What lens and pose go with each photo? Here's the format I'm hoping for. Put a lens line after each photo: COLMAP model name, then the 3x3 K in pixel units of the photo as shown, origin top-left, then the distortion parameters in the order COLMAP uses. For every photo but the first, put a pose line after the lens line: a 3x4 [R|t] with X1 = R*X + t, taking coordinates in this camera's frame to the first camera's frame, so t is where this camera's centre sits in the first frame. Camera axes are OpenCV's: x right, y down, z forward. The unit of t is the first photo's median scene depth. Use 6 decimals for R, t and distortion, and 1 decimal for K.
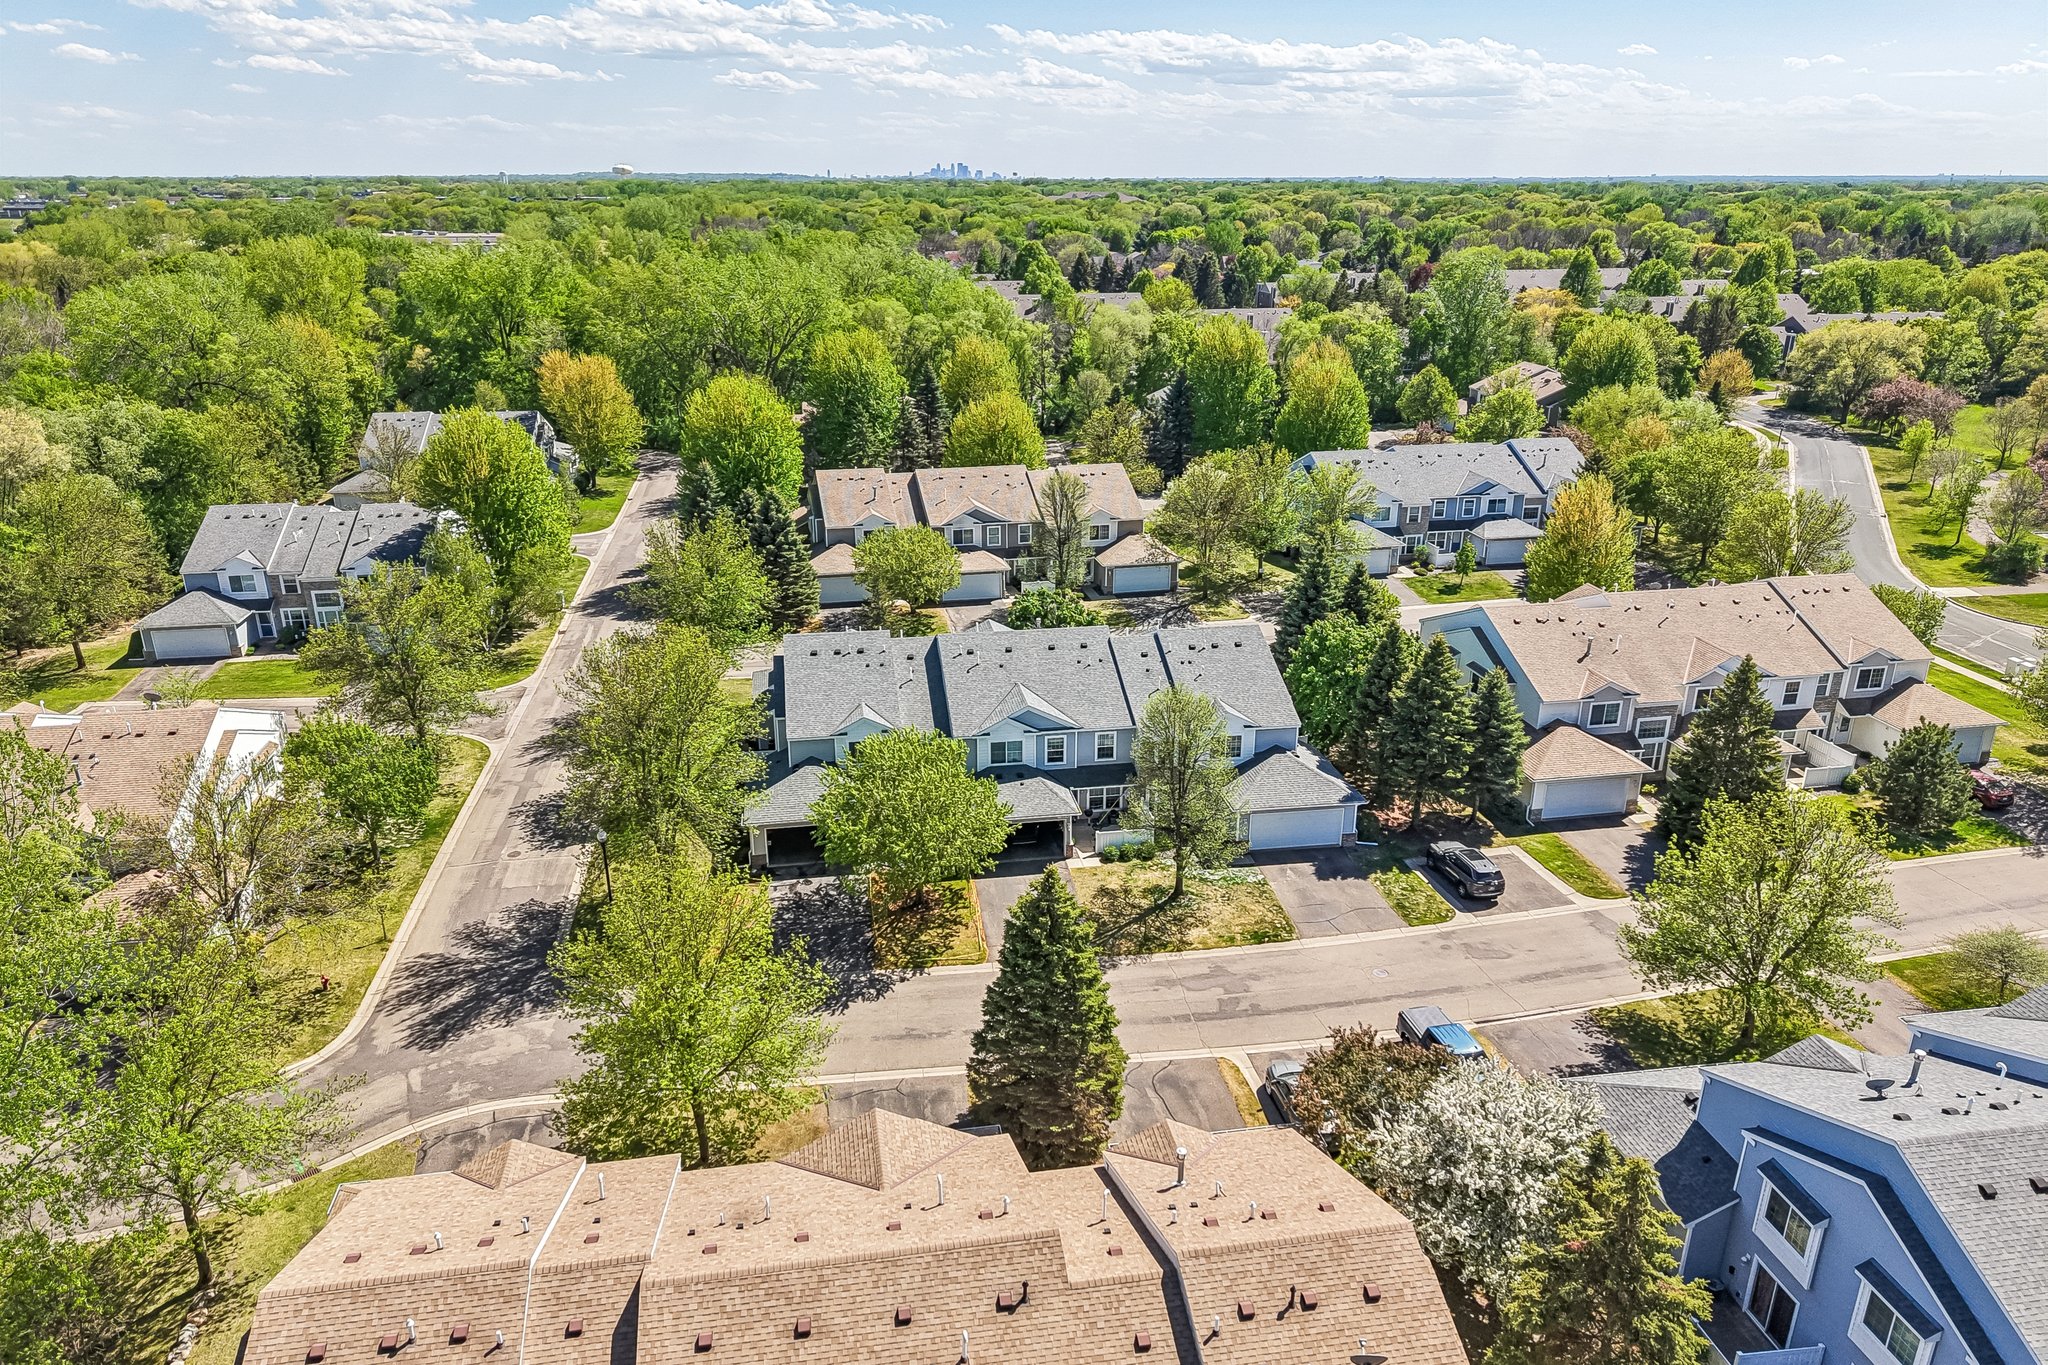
lens RADIAL K [[1334.4, 0, 994.9], [0, 1334.4, 680.6], [0, 0, 1]] dist [0.025274, -0.156553]
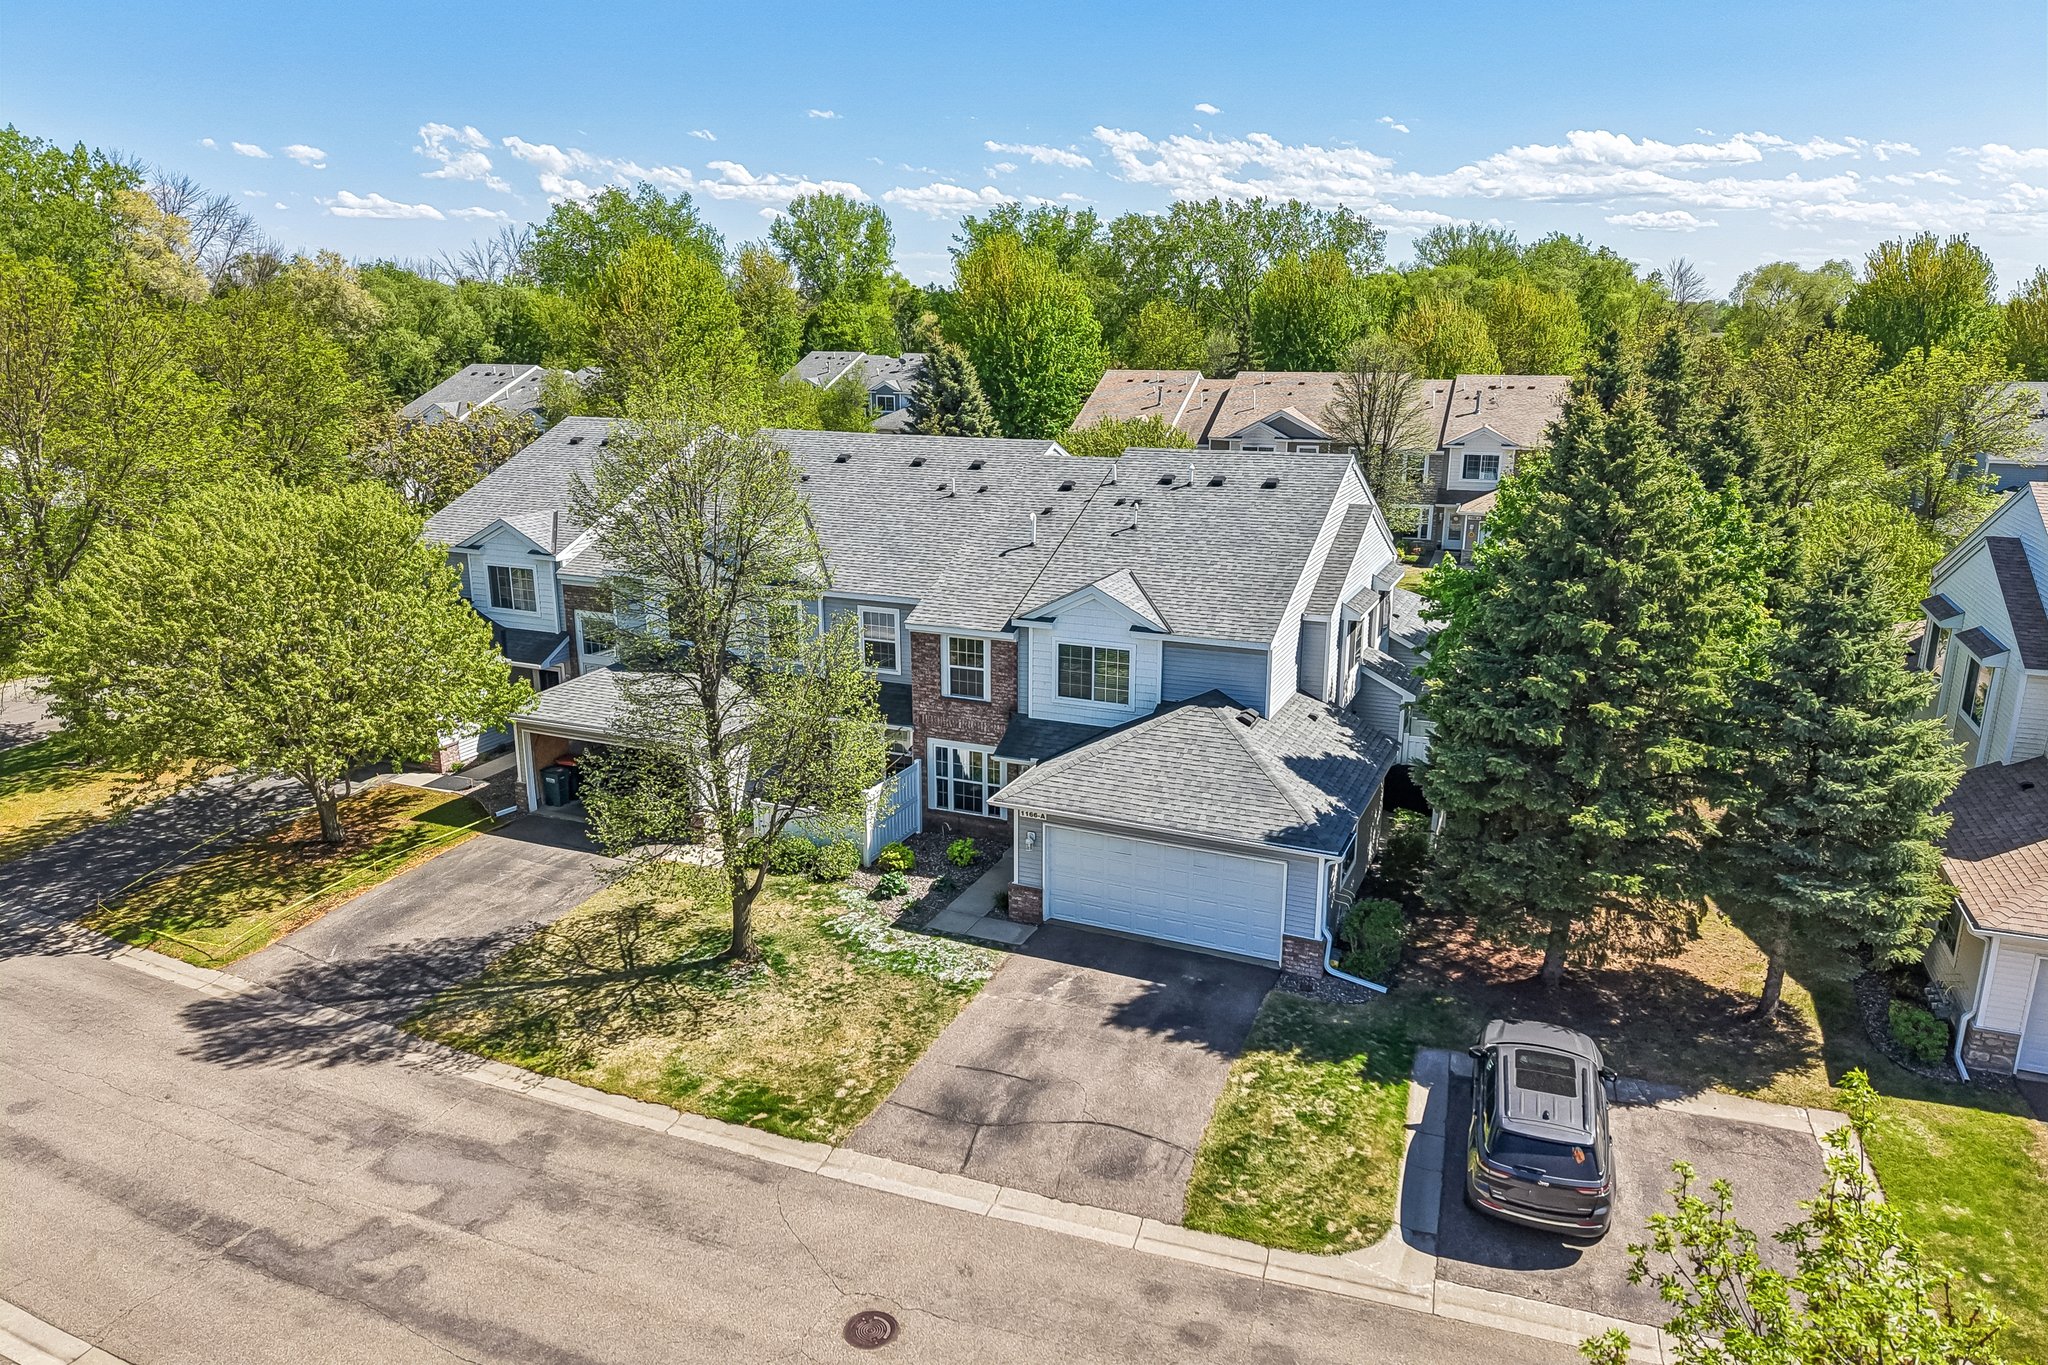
lens RADIAL K [[1352.3, 0, 1024.0], [0, 1352.3, 682.5], [0, 0, 1]] dist [0.033070, -0.024665]
pose [[0.849092, 0.139077, -0.509609, 0.381152], [-0.182817, 0.982470, -0.036478, 0.073423], [0.495602, 0.124138, 0.859633, 0.637447]]
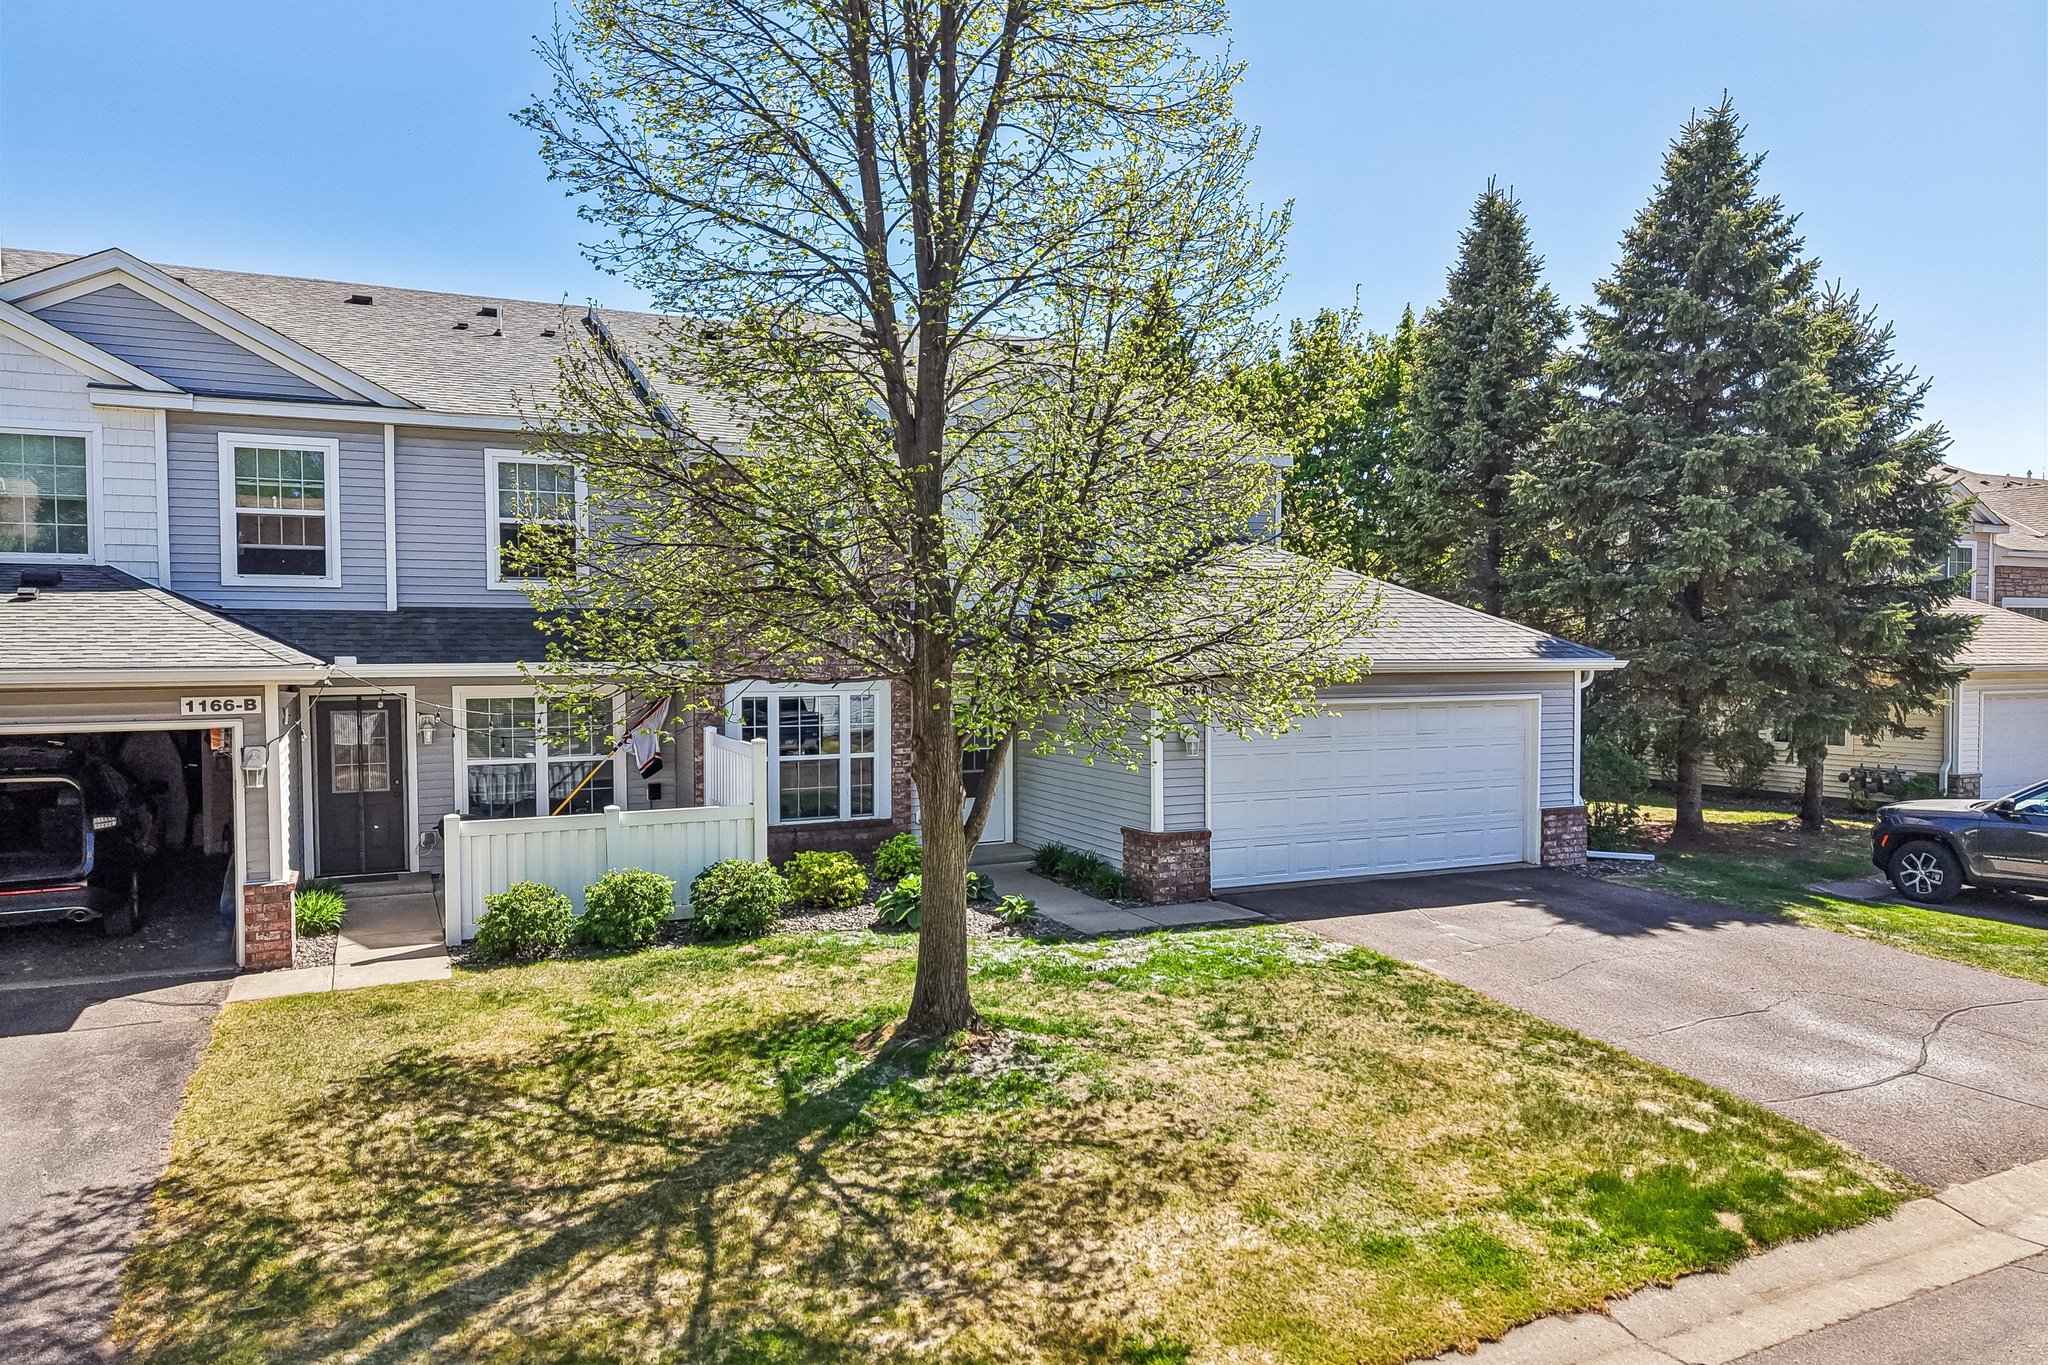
lens RADIAL K [[1352.3, 0, 1024.0], [0, 1352.3, 682.5], [0, 0, 1]] dist [0.033070, -0.024665]
pose [[0.952910, -0.003315, 0.303236, 0.094016], [0.099804, 0.947663, -0.303274, 0.159129], [-0.286360, 0.319257, 0.903368, 0.794875]]
